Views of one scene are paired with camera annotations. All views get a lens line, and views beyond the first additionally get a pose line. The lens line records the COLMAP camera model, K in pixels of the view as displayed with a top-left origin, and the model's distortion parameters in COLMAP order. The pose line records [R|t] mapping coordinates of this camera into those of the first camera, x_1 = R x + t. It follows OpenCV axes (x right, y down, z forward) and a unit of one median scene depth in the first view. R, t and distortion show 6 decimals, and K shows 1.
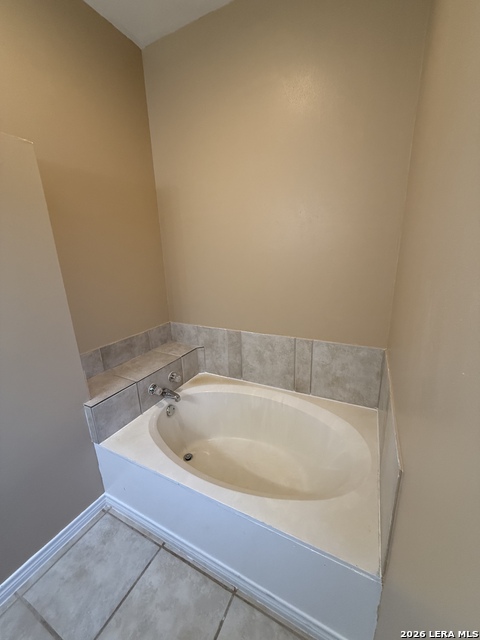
lens RADIAL K [[255.3, 0, 241.0], [0, 255.3, 319.1], [0, 0, 1]] dist [0.000113, 0.000098]
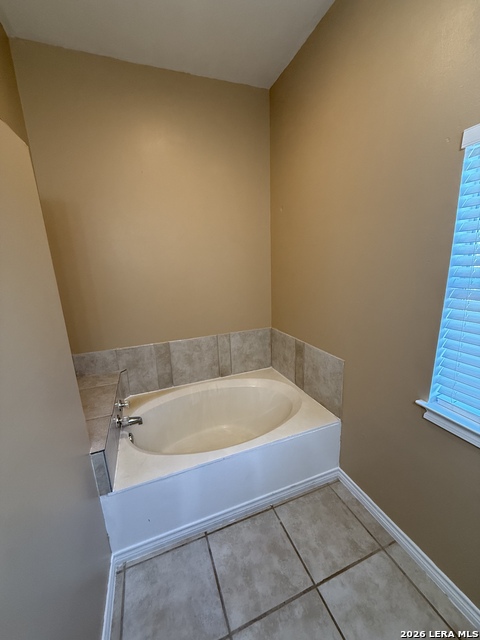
lens RADIAL K [[255.3, 0, 241.0], [0, 255.3, 319.1], [0, 0, 1]] dist [0.000113, 0.000098]
pose [[0.671027, -0.161927, 0.723534, -0.592722], [0.208733, 0.977648, 0.025213, -0.011730], [-0.711444, 0.134107, 0.689828, 0.006007]]
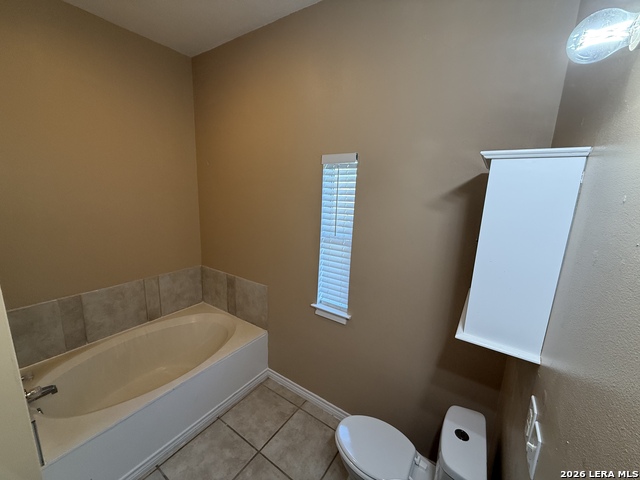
lens RADIAL K [[255.3, 0, 318.6], [0, 255.3, 239.6], [0, 0, 1]] dist [0.000113, 0.000098]
pose [[0.125695, -0.159697, 0.979131, -0.838490], [0.215364, 0.967815, 0.130205, -0.088682], [-0.968411, 0.194503, 0.156043, -0.079293]]
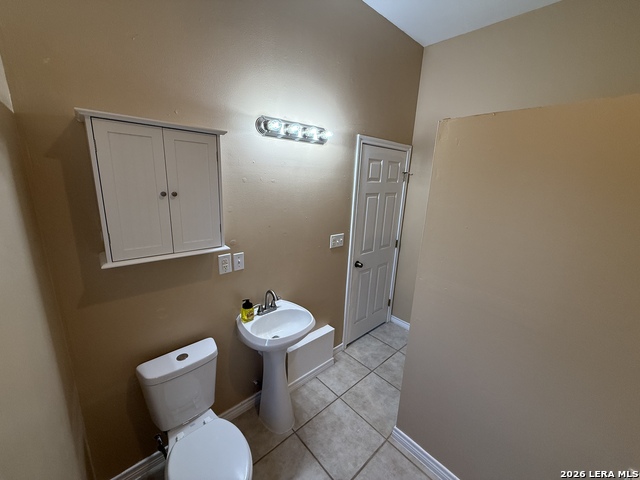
lens RADIAL K [[255.3, 0, 318.6], [0, 255.3, 239.6], [0, 0, 1]] dist [0.000113, 0.000098]
pose [[-0.362754, 0.238121, -0.900948, 0.090893], [-0.269321, 0.898757, 0.345980, -0.149554], [0.892118, 0.368151, -0.261897, 0.176750]]
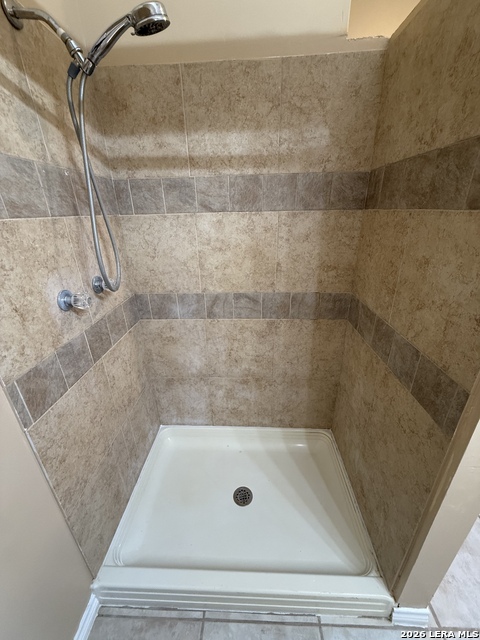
lens RADIAL K [[255.3, 0, 241.0], [0, 255.3, 319.1], [0, 0, 1]] dist [0.000113, 0.000098]
pose [[0.909718, -0.151410, 0.386638, -1.052856], [0.099707, 0.983559, 0.150569, 0.027356], [-0.403078, -0.098425, 0.909857, 0.181277]]
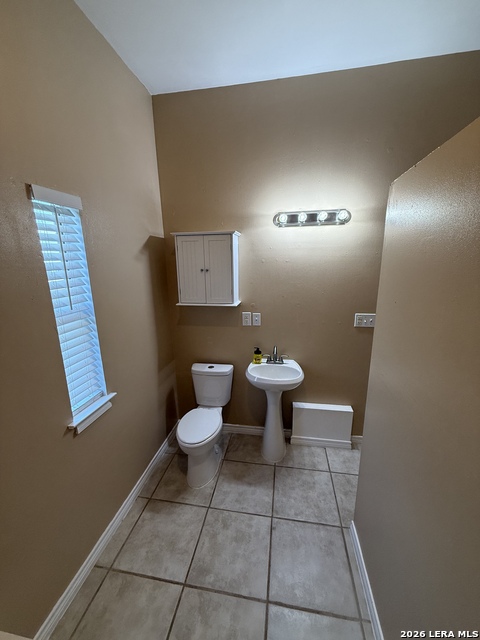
lens RADIAL K [[255.3, 0, 241.0], [0, 255.3, 319.1], [0, 0, 1]] dist [0.000113, 0.000098]
pose [[-0.954827, 0.112314, -0.275118, -0.153261], [-0.030351, 0.884122, 0.466269, -0.268584], [0.295607, 0.453557, -0.840775, 0.701825]]
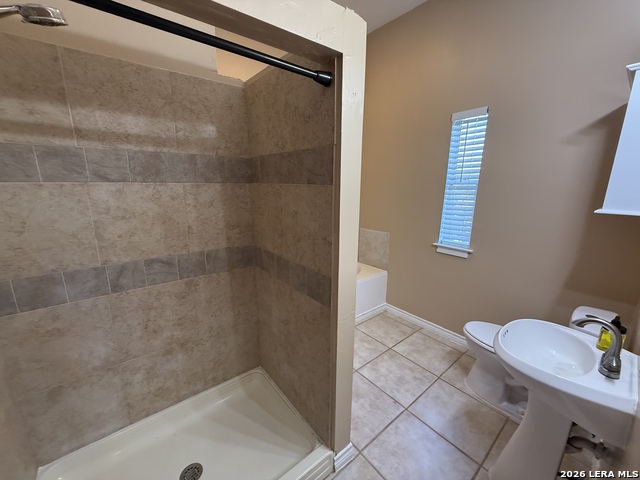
lens RADIAL K [[254.7, 0, 320.0], [0, 254.7, 240.0], [0, 0, 1]] dist [0.002835, 0.000214]
pose [[0.407282, -0.168165, 0.897687, -1.196689], [0.215994, 0.972755, 0.084230, 0.051034], [-0.887394, 0.159590, 0.432508, 0.107619]]
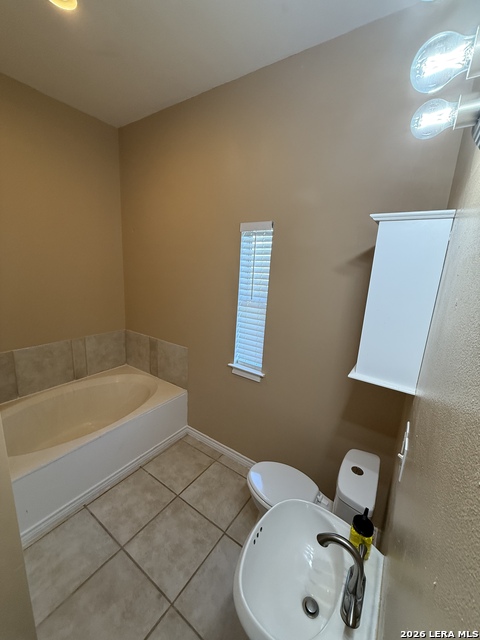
lens RADIAL K [[254.7, 0, 240.0], [0, 254.7, 320.0], [0, 0, 1]] dist [0.002835, 0.000214]
pose [[0.128394, -0.177634, 0.975685, -0.908773], [0.197617, 0.968680, 0.150353, -0.049268], [-0.971835, 0.173508, 0.159476, -0.096154]]
